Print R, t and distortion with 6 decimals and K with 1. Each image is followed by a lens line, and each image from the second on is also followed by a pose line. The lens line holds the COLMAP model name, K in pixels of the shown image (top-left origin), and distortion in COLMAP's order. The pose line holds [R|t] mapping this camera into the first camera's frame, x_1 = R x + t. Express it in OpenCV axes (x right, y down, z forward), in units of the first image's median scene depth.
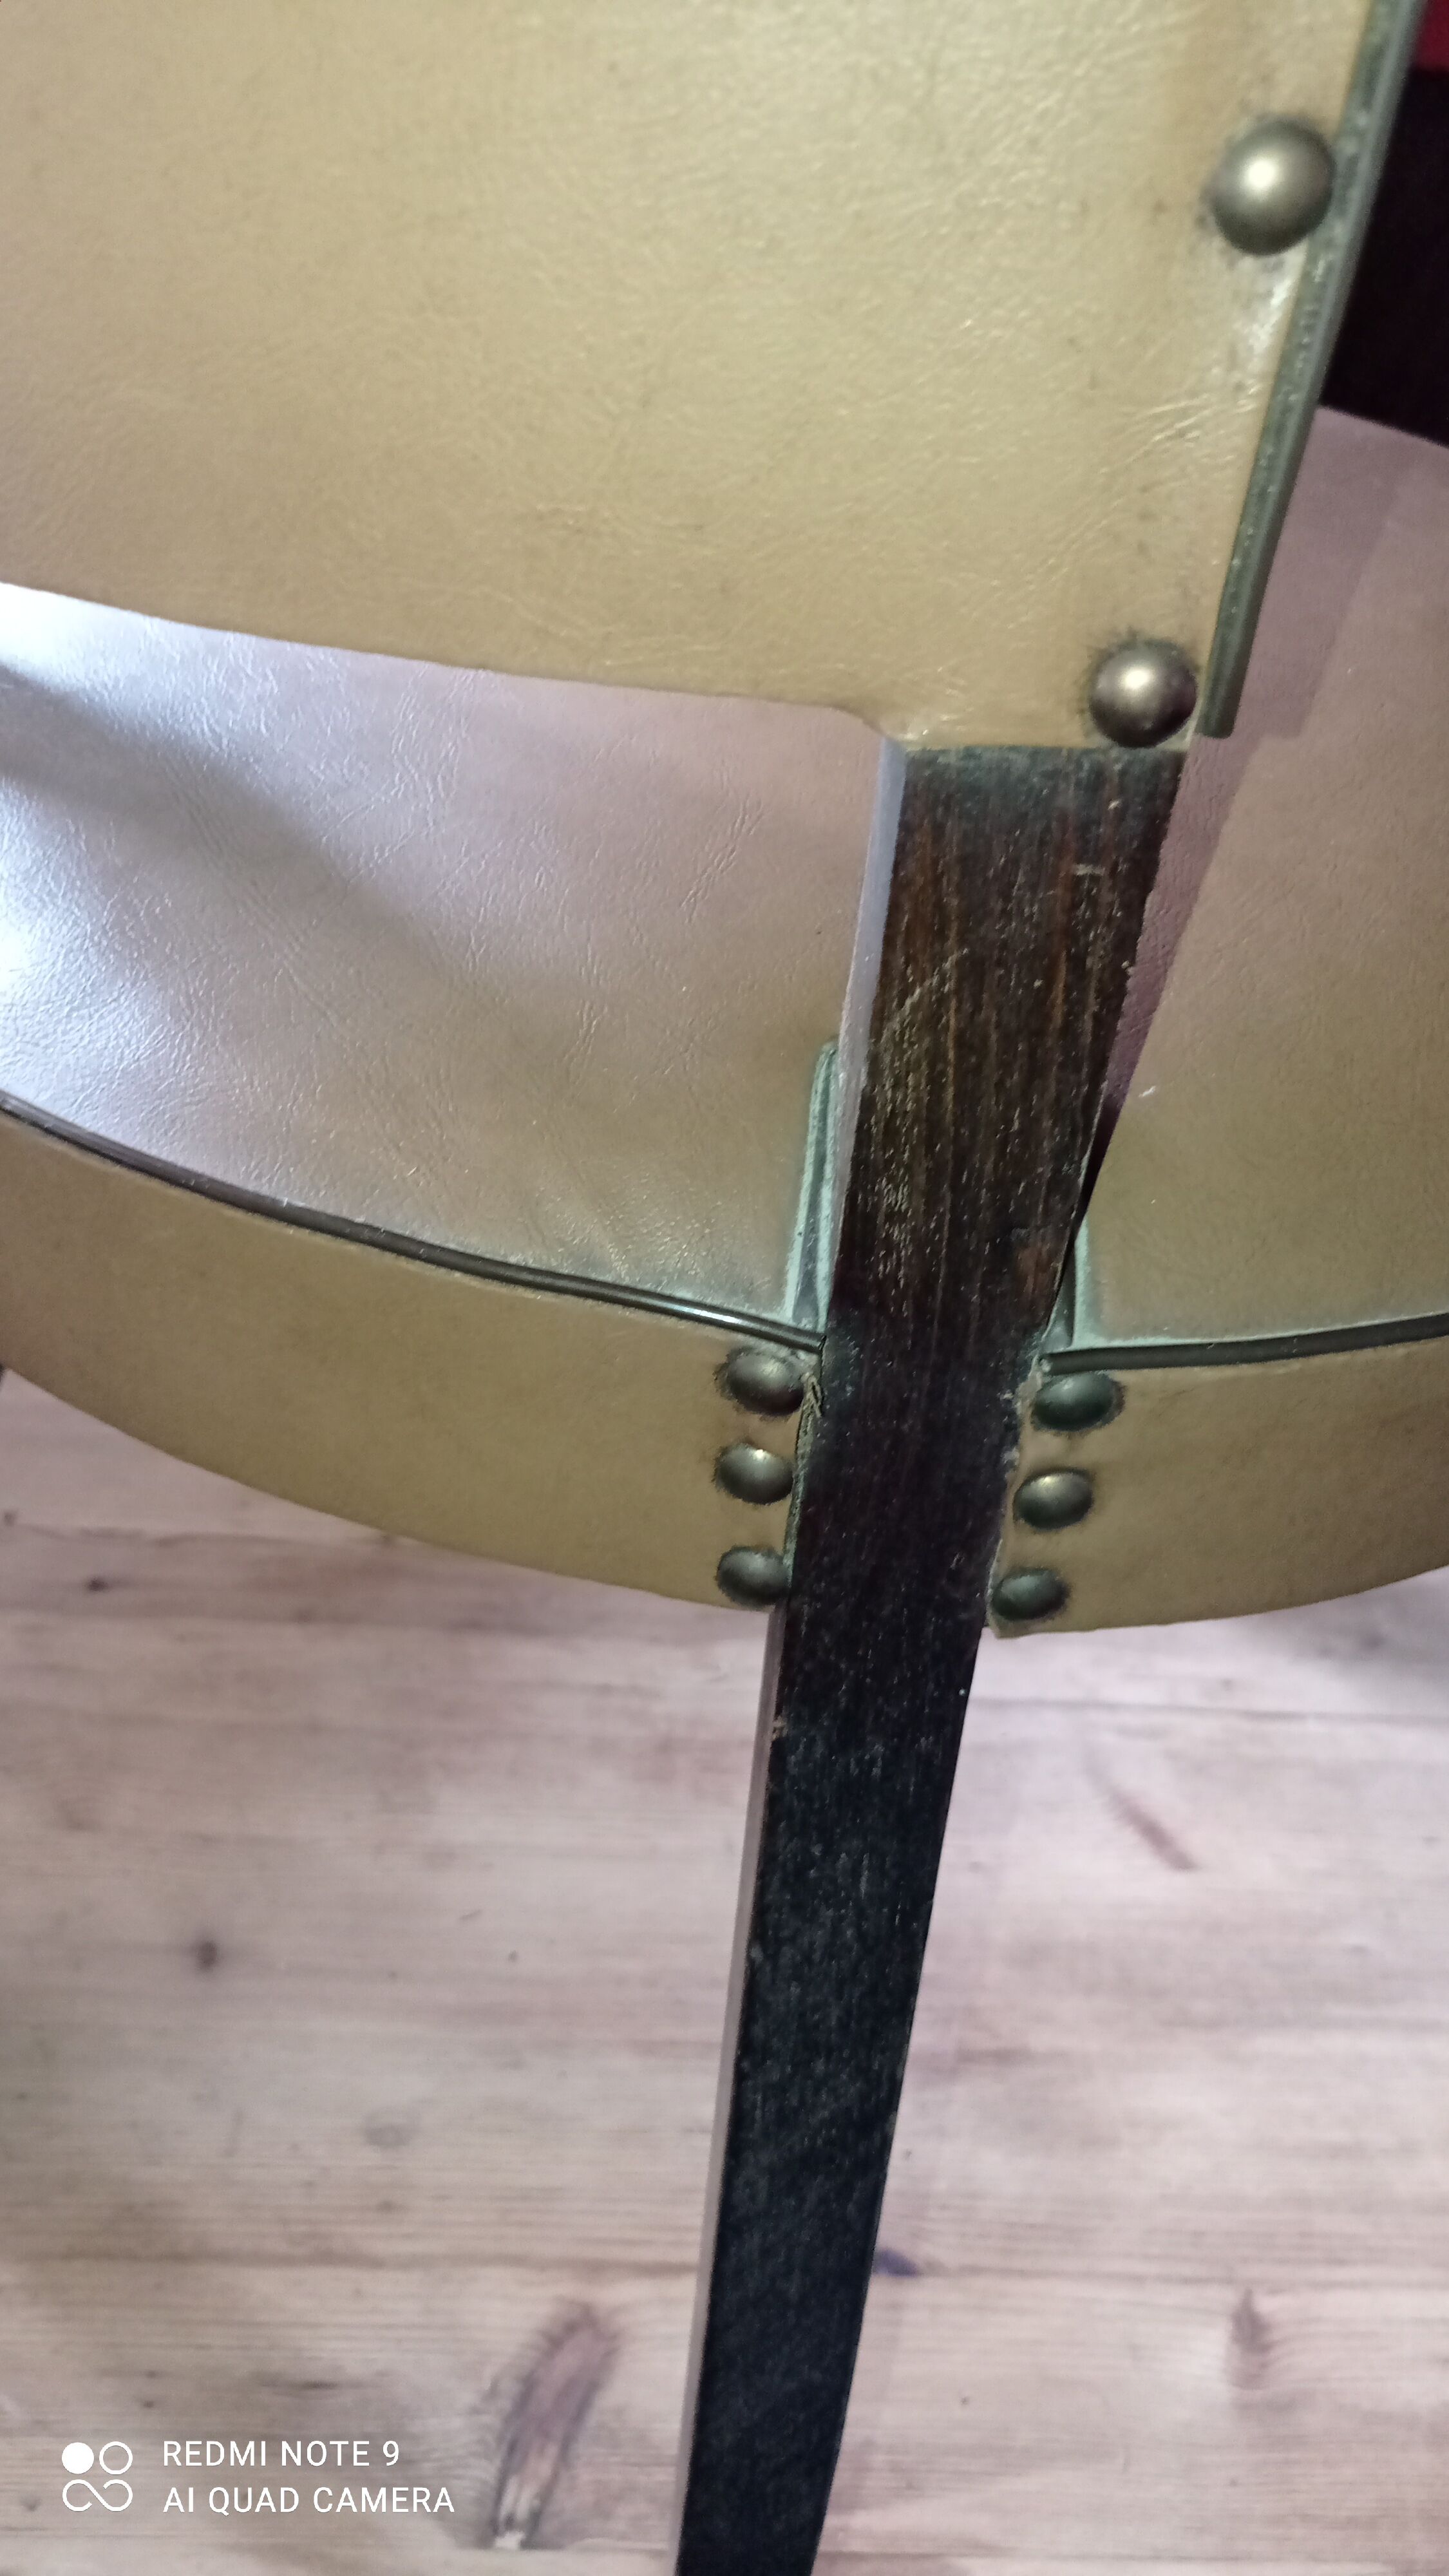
lens RADIAL K [[1960.4, 0, 709.7], [0, 1960.4, 1286.2], [0, 0, 1]] dist [-0.008100, -0.003398]
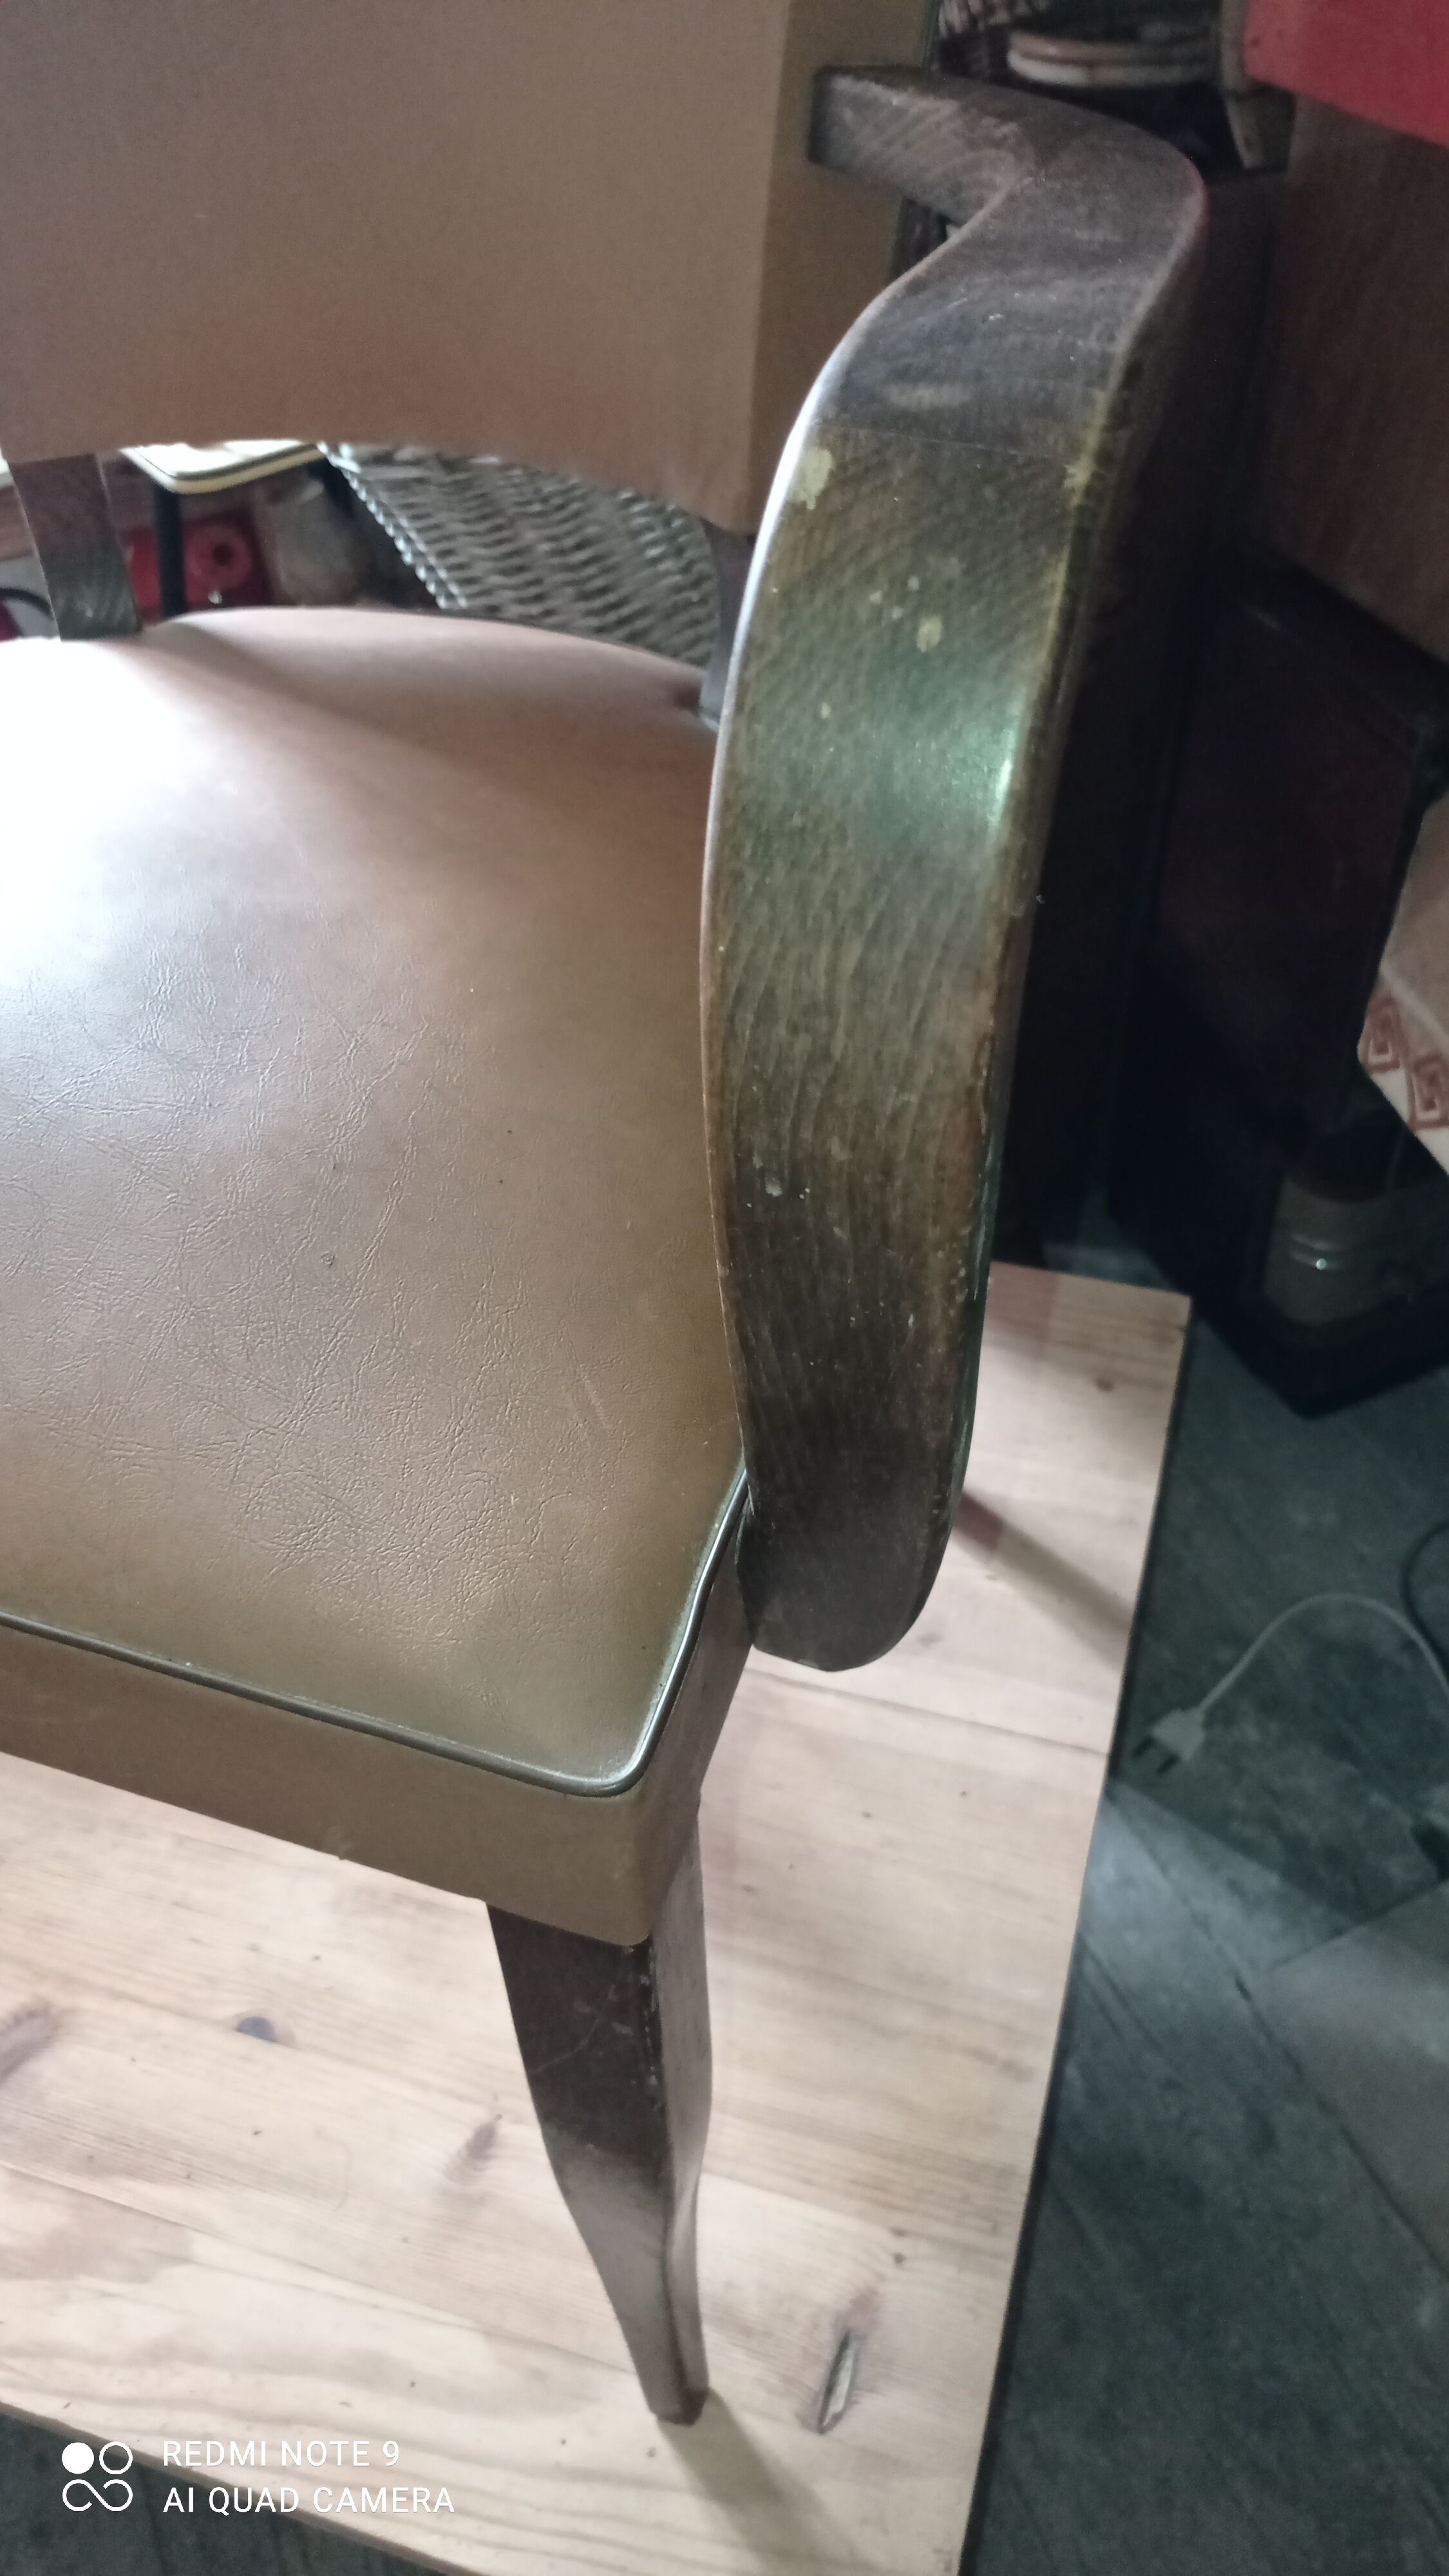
lens RADIAL K [[1956.3, 0, 710.0], [0, 1956.3, 1280.9], [0, 0, 1]] dist [0.002284, -0.006970]
pose [[0.944543, 0.130827, -0.301204, 0.730109], [-0.093119, 0.986272, 0.136372, -0.231687], [0.314910, -0.100761, 0.943758, -0.140231]]
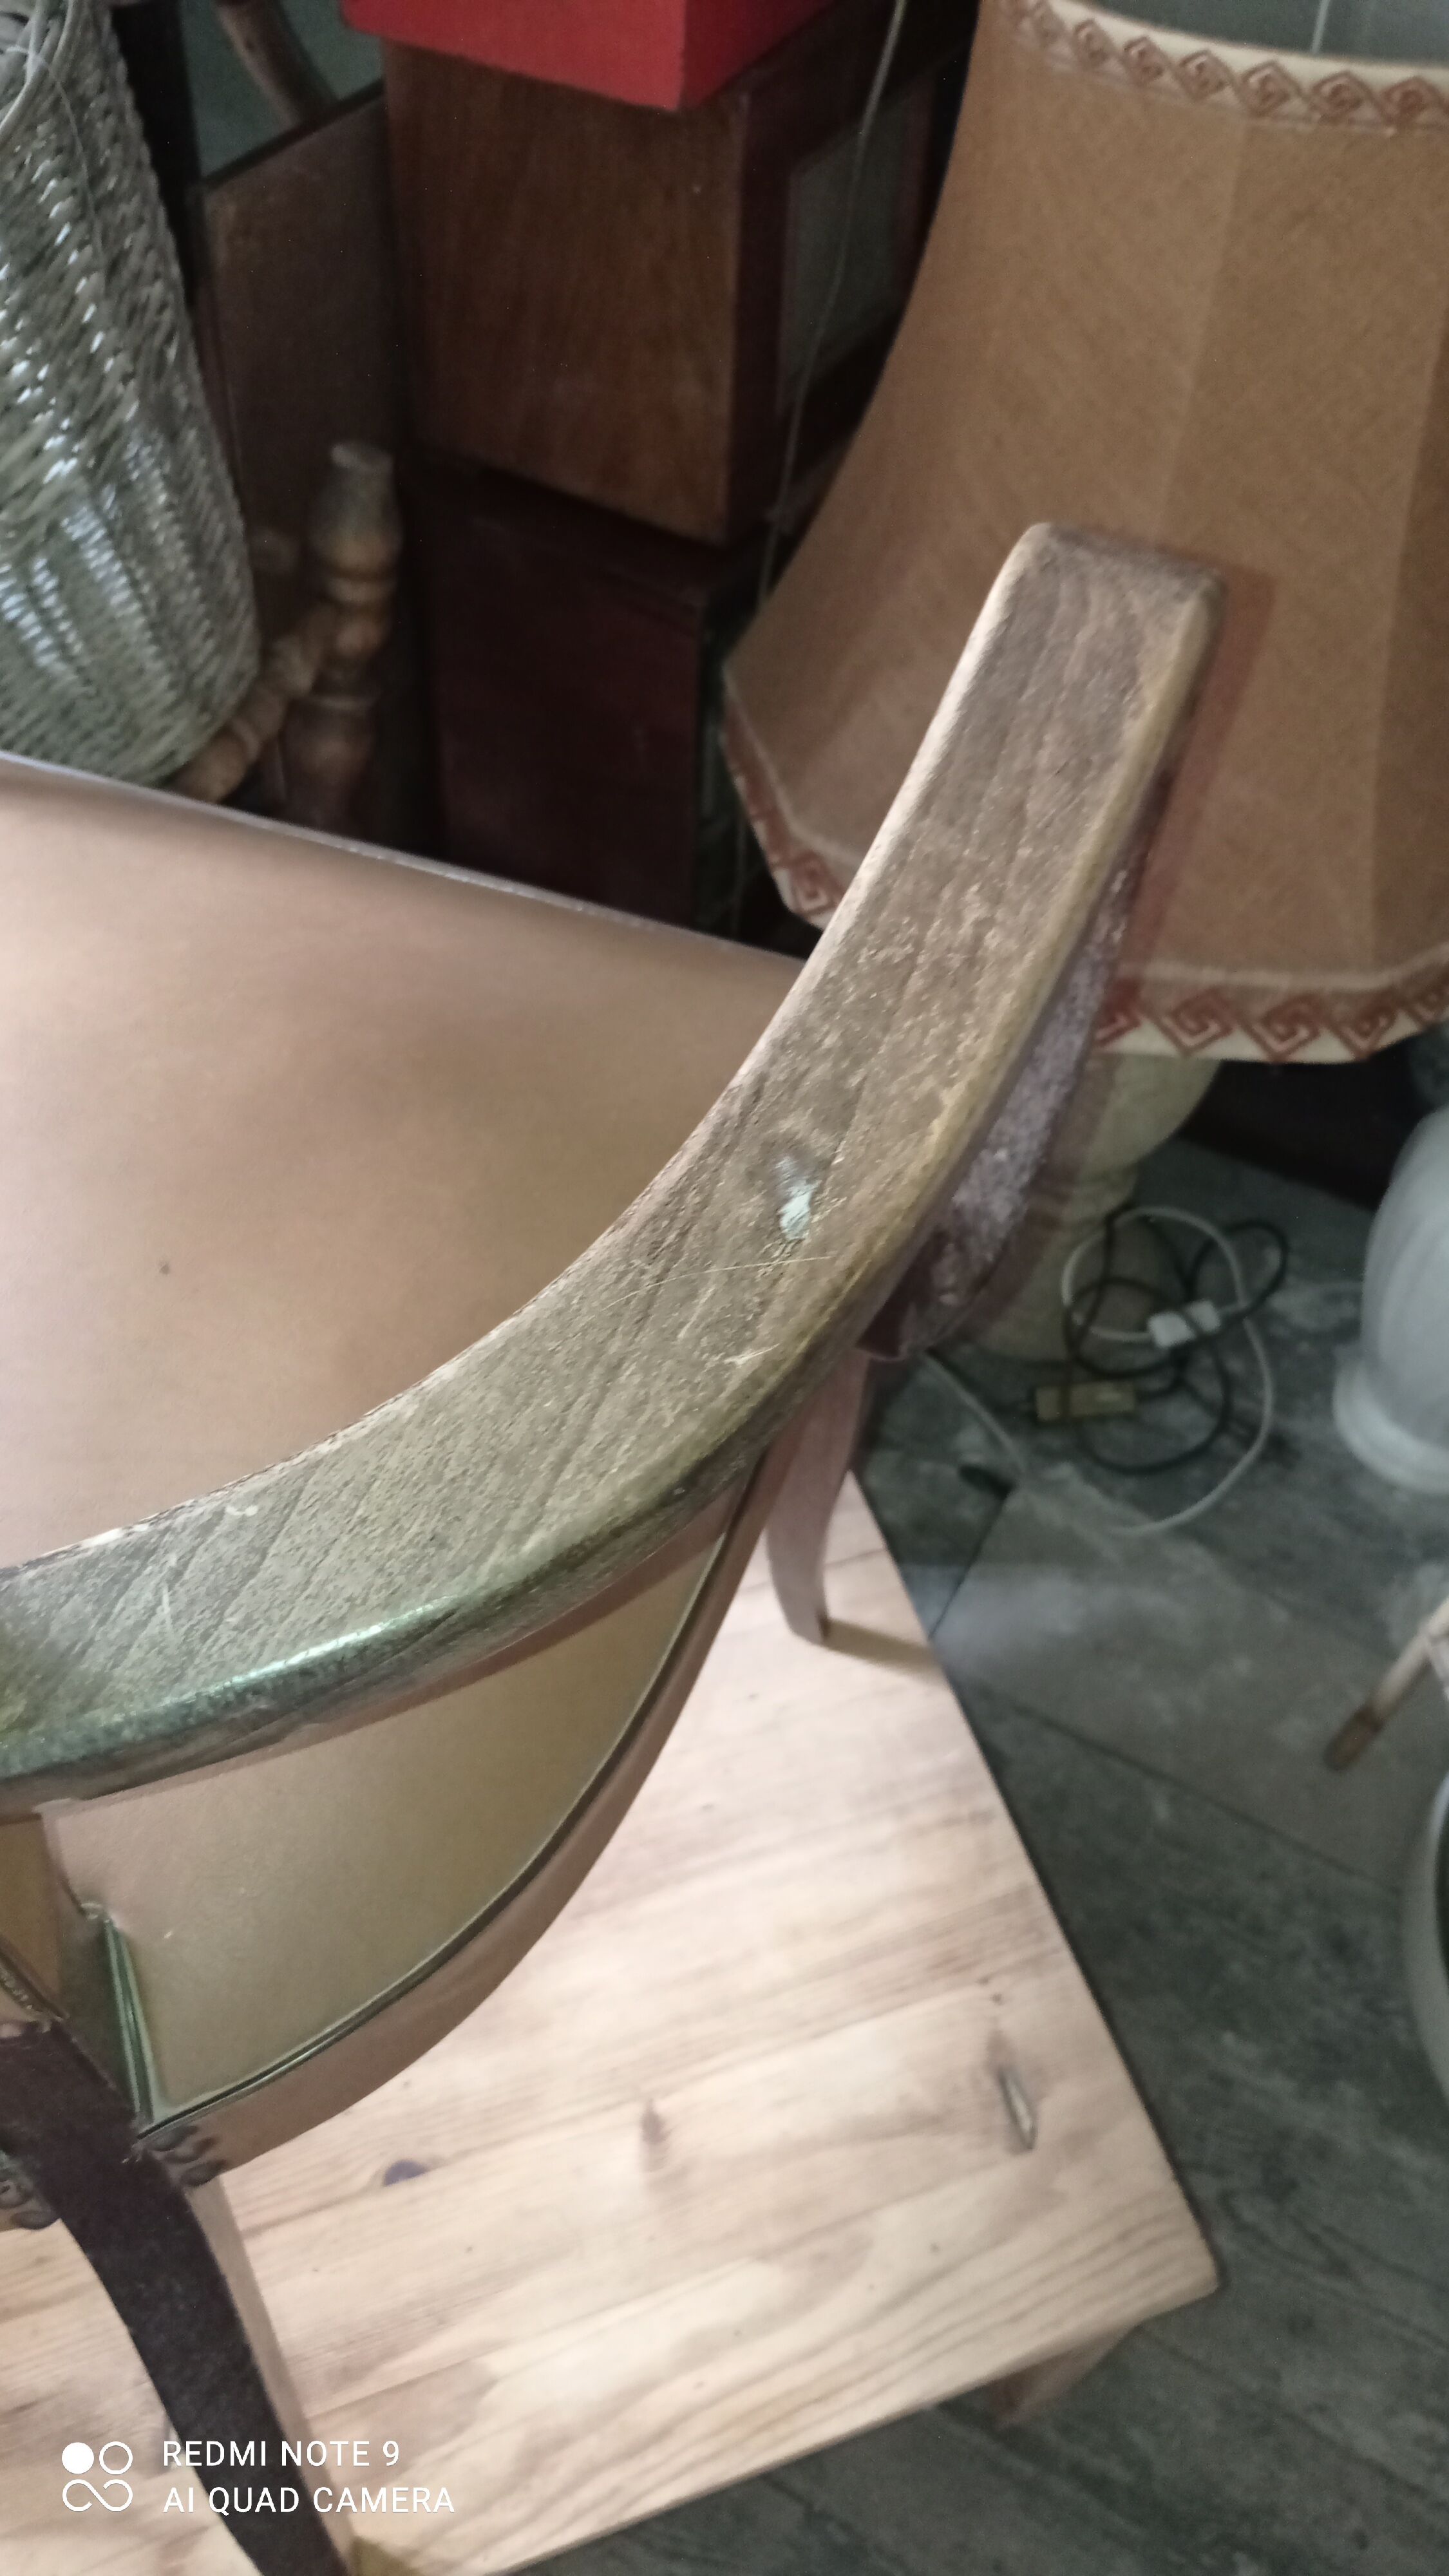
lens RADIAL K [[1956.3, 0, 710.0], [0, 1956.3, 1280.9], [0, 0, 1]] dist [0.002284, -0.006970]
pose [[0.948788, -0.274274, 0.156762, 0.256184], [0.223269, 0.933230, 0.281483, -0.455365], [-0.223498, -0.232067, 0.946675, -0.249012]]
